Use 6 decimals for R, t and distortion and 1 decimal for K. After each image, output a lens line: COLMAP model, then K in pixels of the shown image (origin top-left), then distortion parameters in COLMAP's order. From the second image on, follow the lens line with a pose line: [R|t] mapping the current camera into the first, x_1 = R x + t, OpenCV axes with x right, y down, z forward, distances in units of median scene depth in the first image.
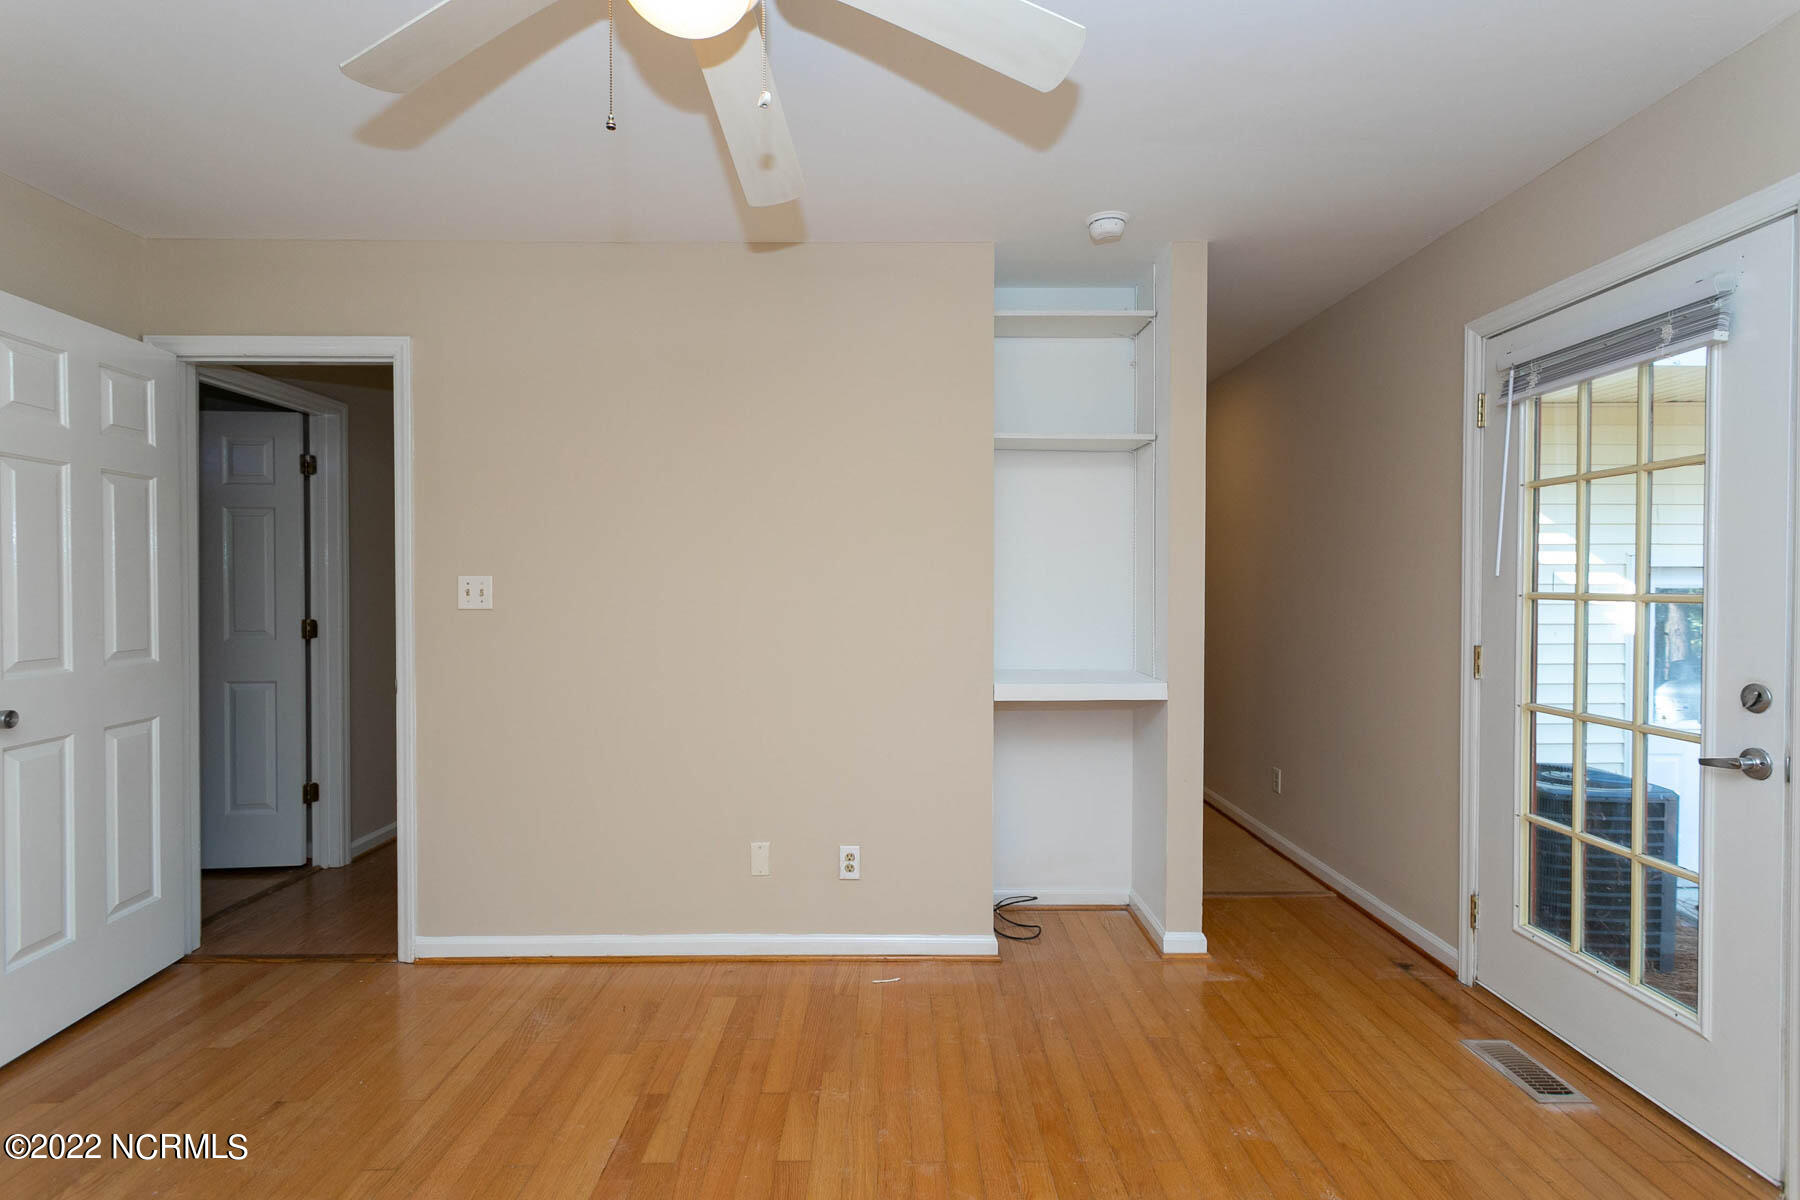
lens RADIAL K [[844.8, 0, 901.6], [0, 844.8, 591.6], [0, 0, 1]] dist [-0.002630, -0.000485]
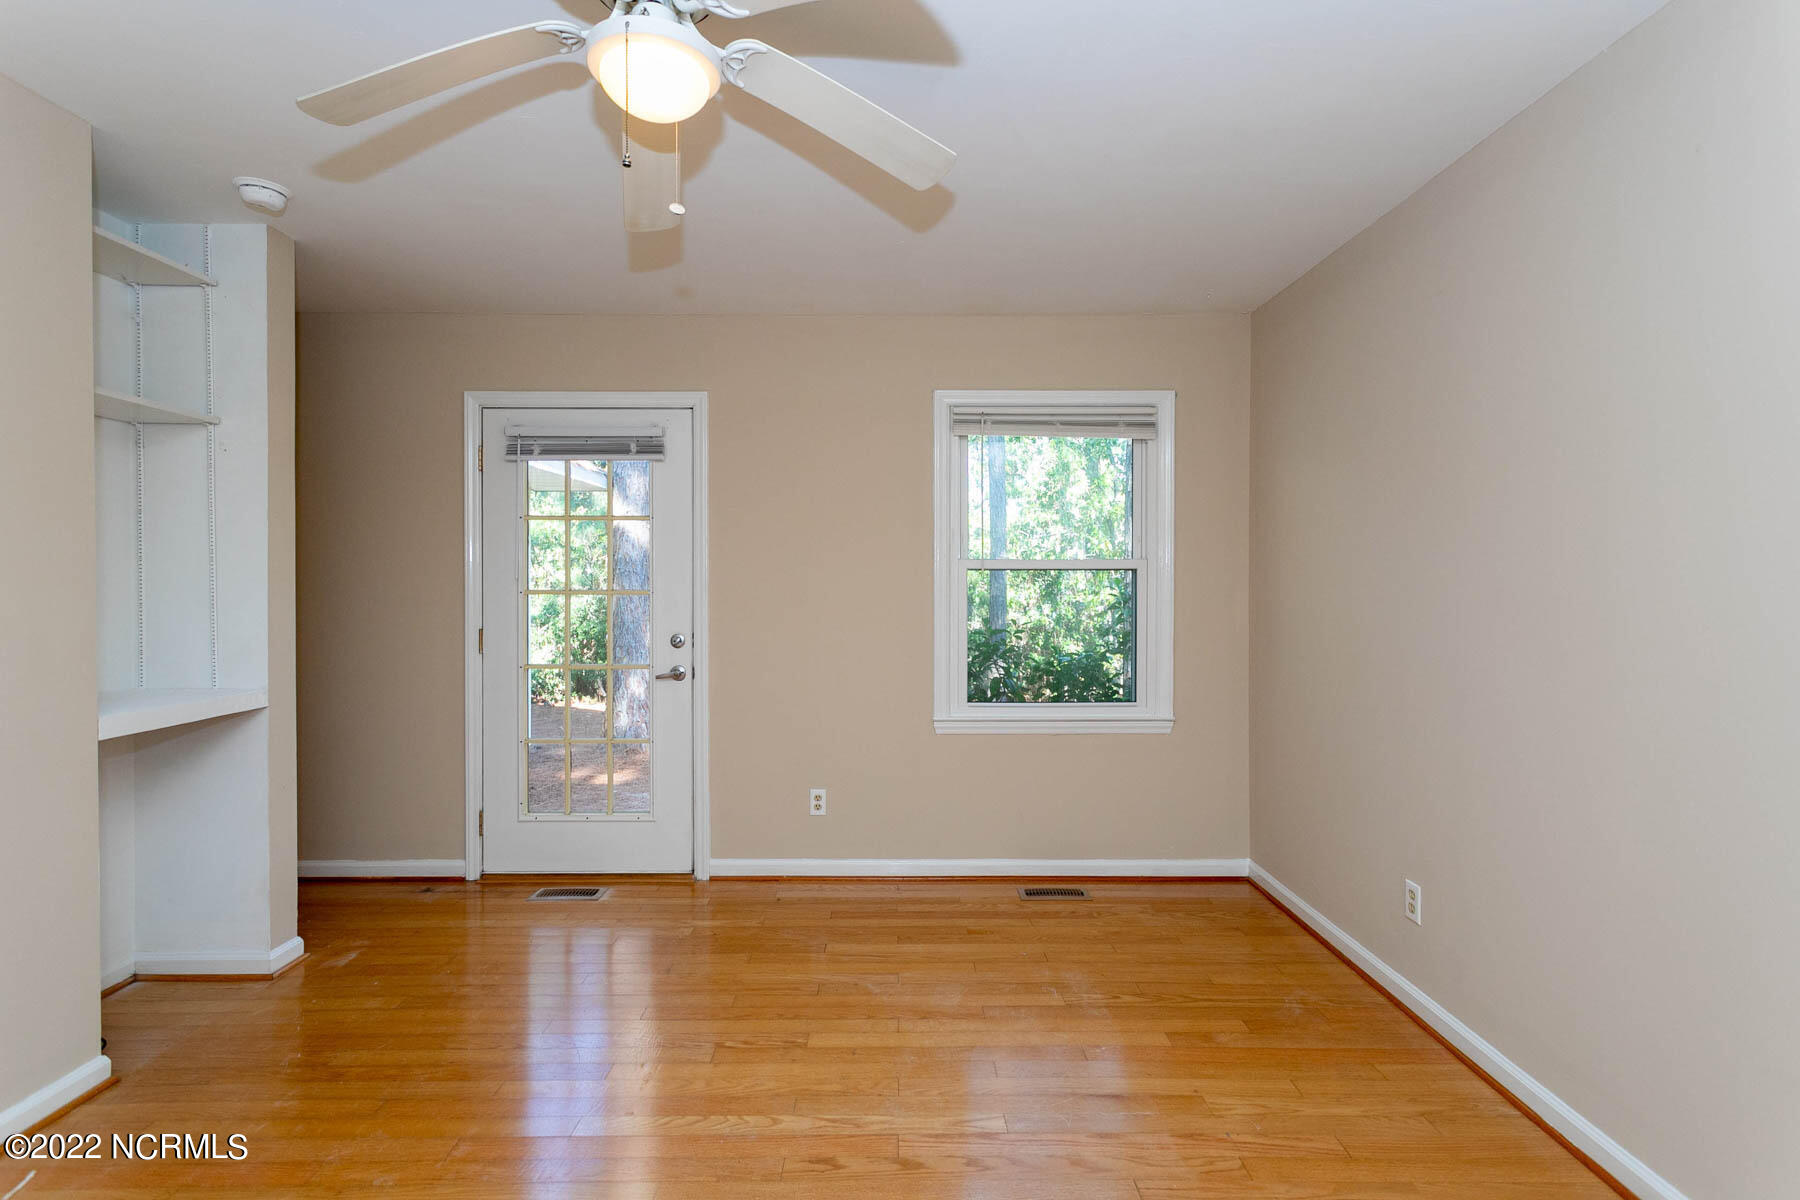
lens RADIAL K [[844.8, 0, 901.6], [0, 844.8, 591.6], [0, 0, 1]] dist [-0.002630, -0.000485]
pose [[-0.002111, -0.008535, 0.999961, -0.701714], [0.007251, 0.999937, 0.008550, -0.004386], [-0.999971, 0.007269, -0.002049, 0.319625]]
